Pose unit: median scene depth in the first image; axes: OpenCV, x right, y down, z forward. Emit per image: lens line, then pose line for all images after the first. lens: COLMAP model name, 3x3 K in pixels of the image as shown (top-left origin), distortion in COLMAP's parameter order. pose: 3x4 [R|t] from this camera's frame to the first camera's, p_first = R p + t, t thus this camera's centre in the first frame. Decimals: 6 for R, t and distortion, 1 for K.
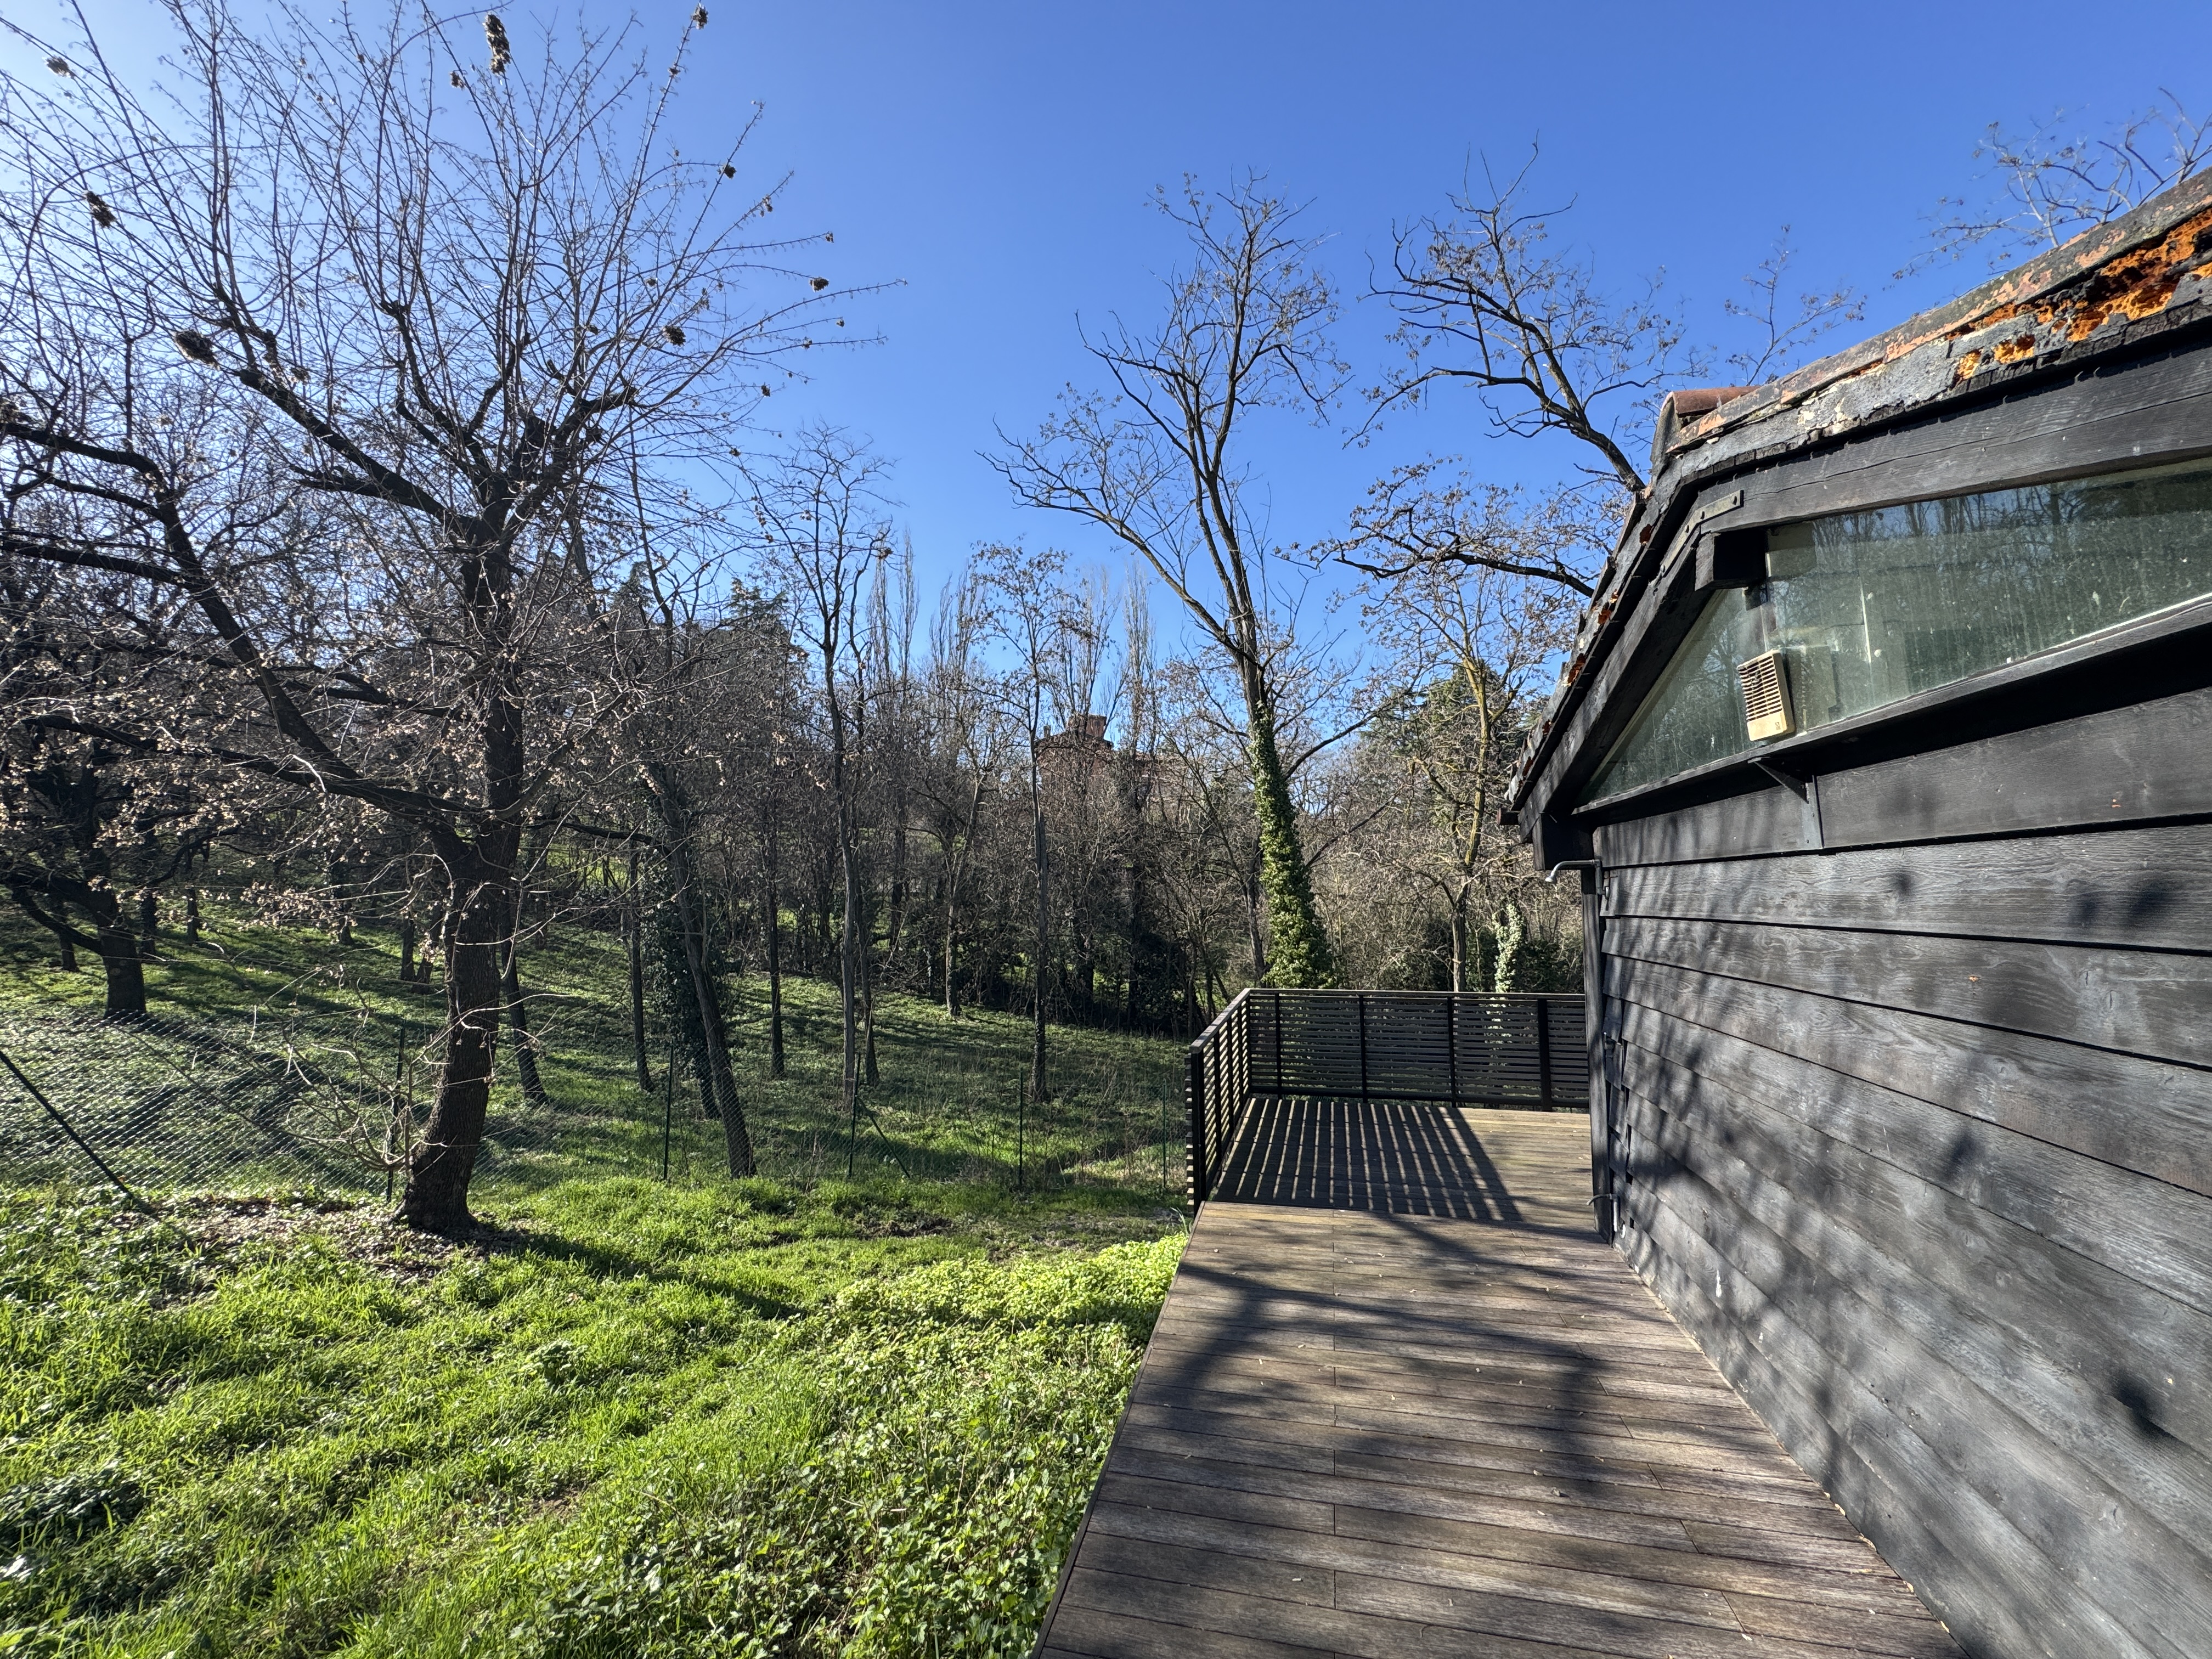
lens RADIAL K [[882.5, 0, 1104.4], [0, 882.5, 825.6], [0, 0, 1]] dist [-0.002445, -0.000051]
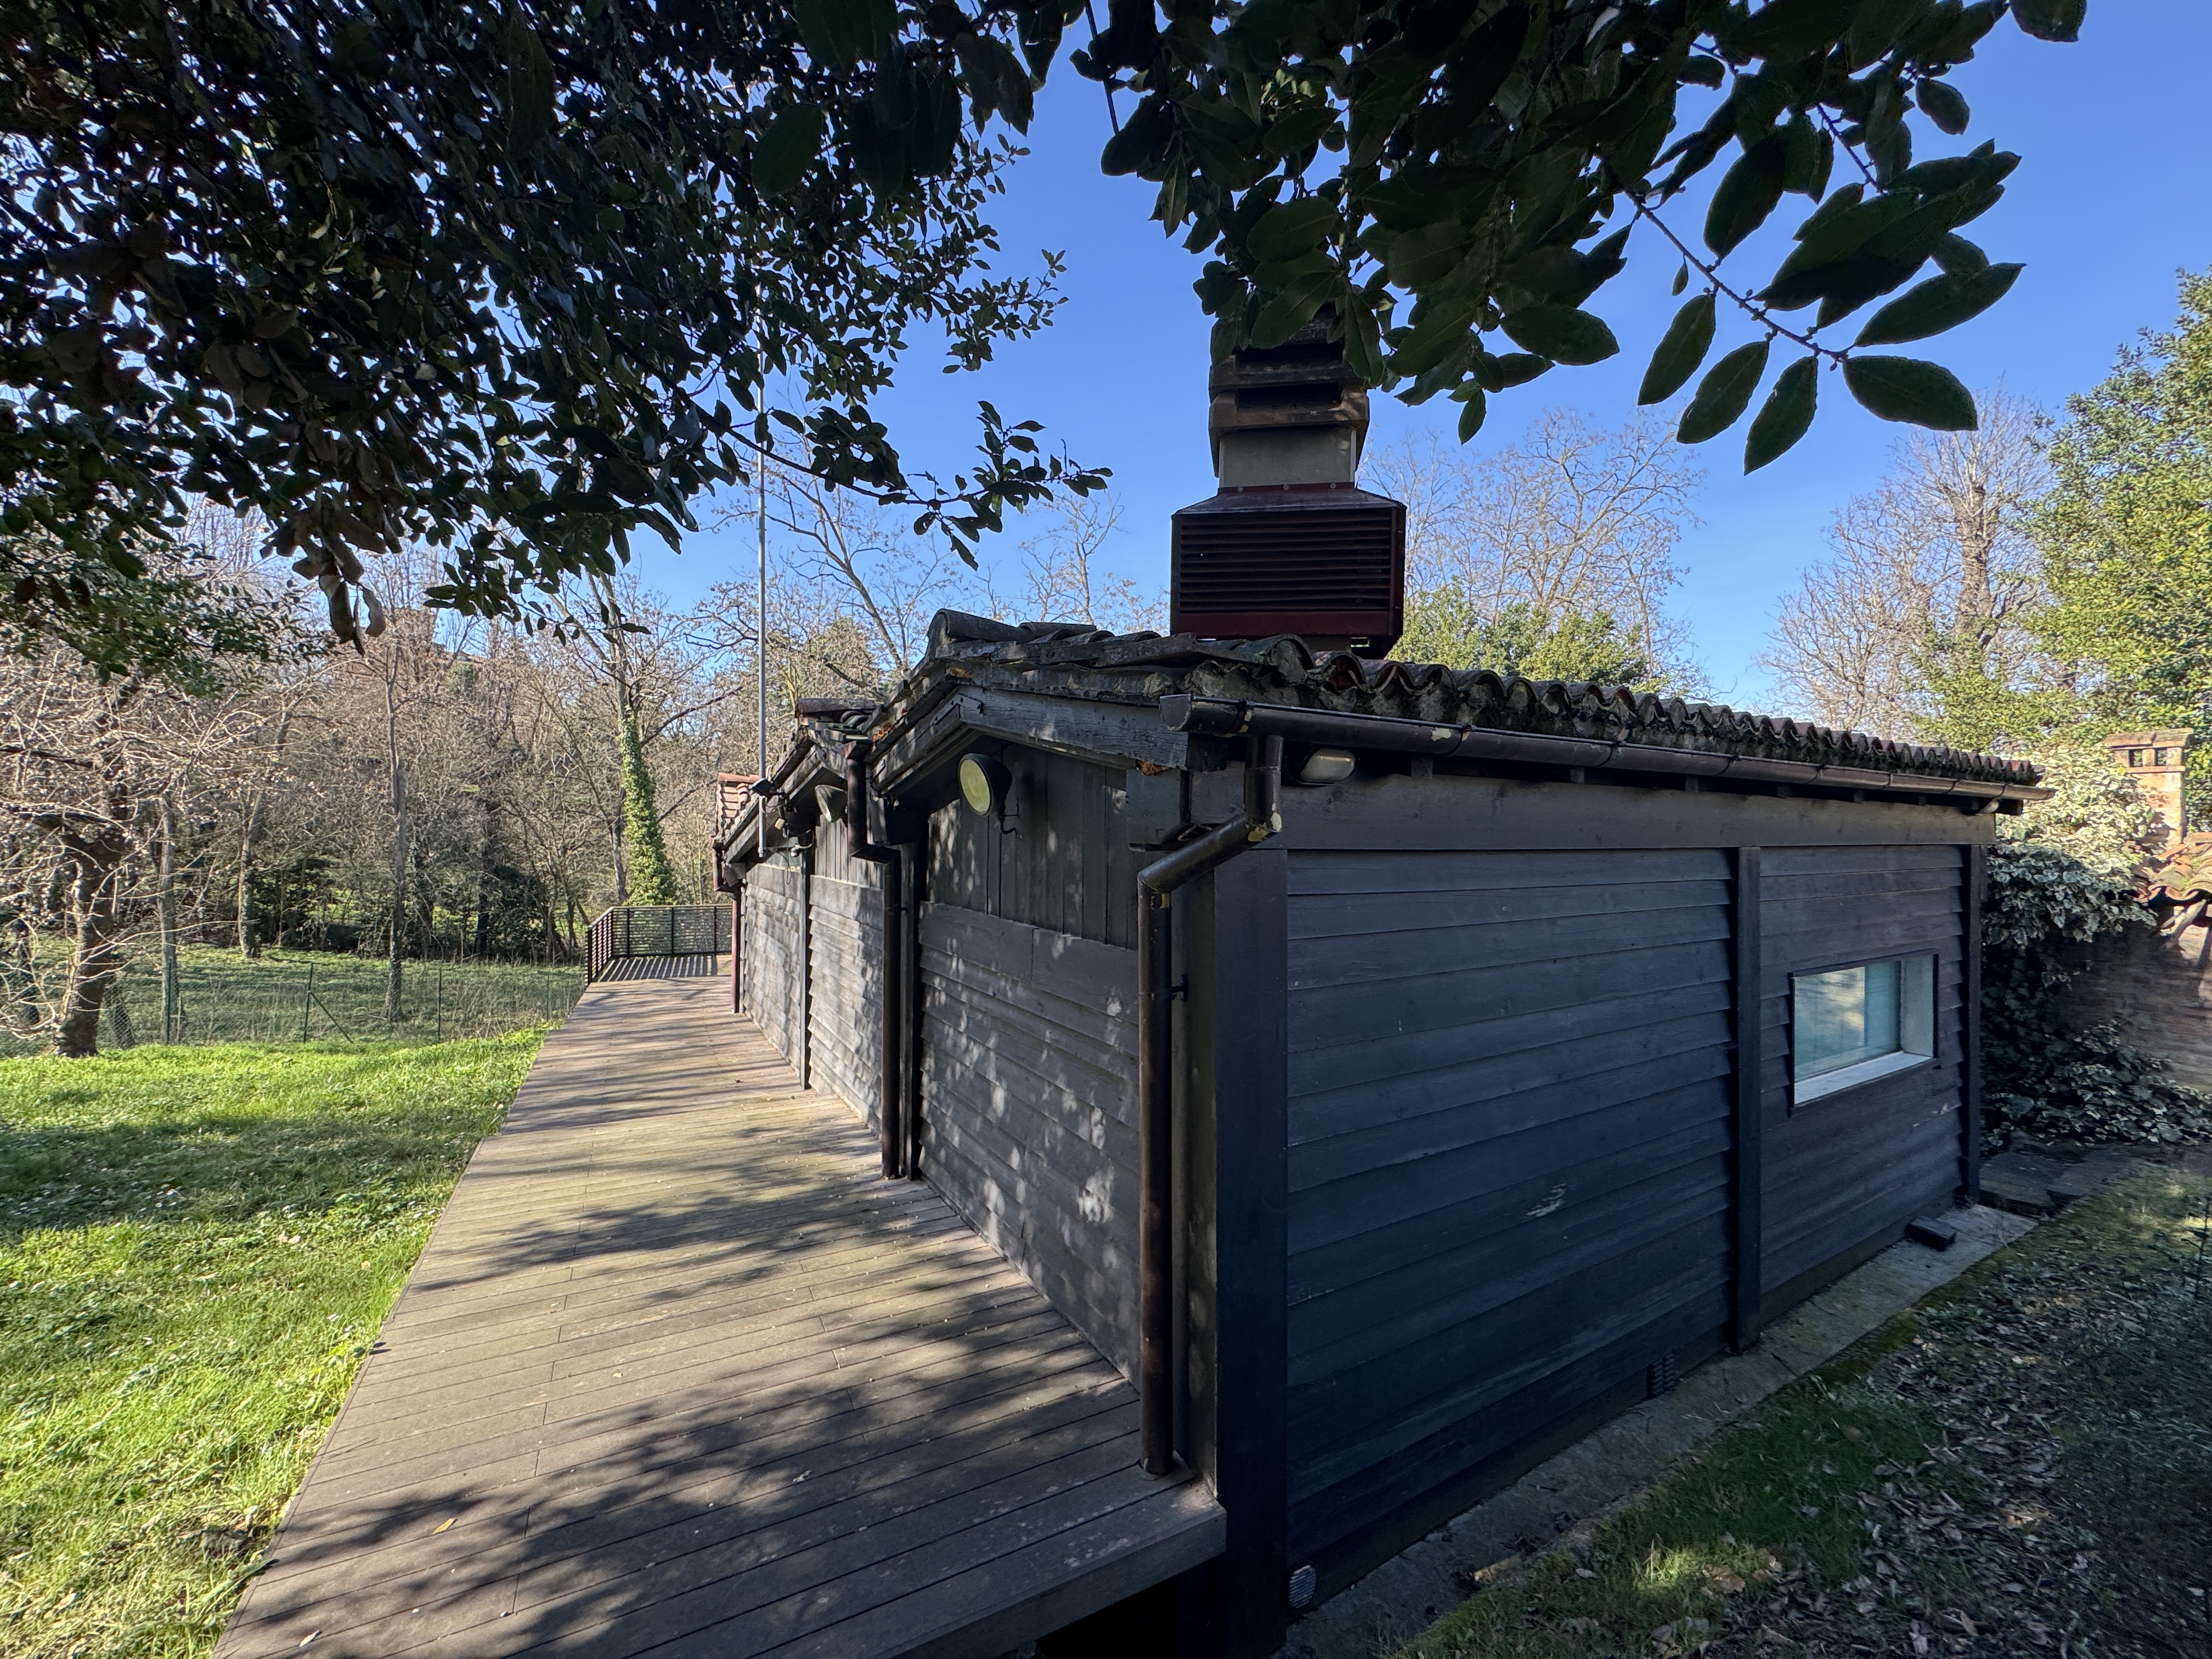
lens RADIAL K [[882.5, 0, 1104.4], [0, 882.5, 825.6], [0, 0, 1]] dist [-0.002445, -0.000051]
pose [[0.784120, 0.016314, 0.620395, -0.075461], [-0.069877, 0.995618, 0.062137, -0.074015], [-0.616663, -0.092074, 0.781824, -0.451821]]
